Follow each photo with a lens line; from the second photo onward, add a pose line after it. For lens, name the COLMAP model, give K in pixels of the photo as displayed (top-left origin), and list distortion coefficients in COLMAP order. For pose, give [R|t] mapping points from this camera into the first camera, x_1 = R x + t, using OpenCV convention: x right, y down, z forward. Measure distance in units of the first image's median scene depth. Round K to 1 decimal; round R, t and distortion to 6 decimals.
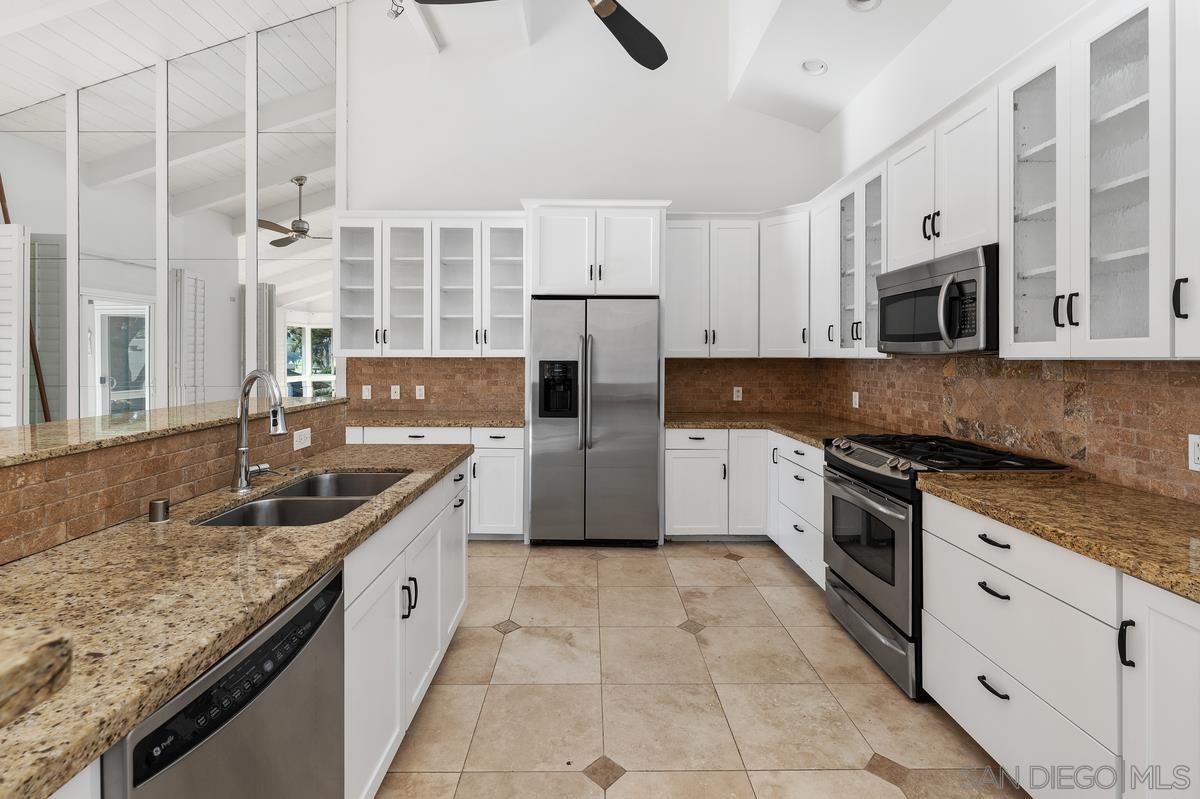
lens RADIAL K [[526.6, 0, 597.2], [0, 526.6, 356.8], [0, 0, 1]] dist [-0.000262, -0.000156]
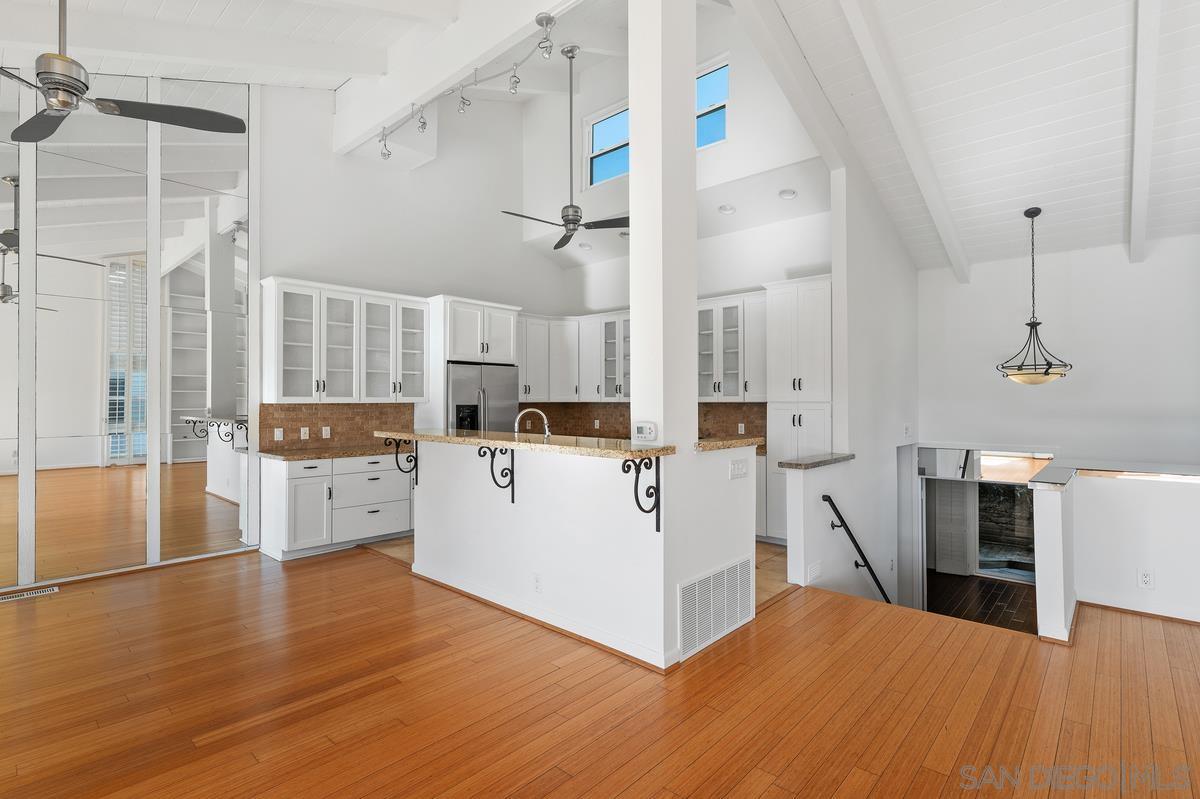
lens RADIAL K [[573.4, 0, 596.0], [0, 573.4, 395.9], [0, 0, 1]] dist [0.002011, -0.000342]
pose [[0.682083, 0.003184, 0.731268, -1.070697], [0.003239, 0.999968, -0.007375, -0.005040], [-0.731267, 0.007398, 0.682051, -0.420193]]
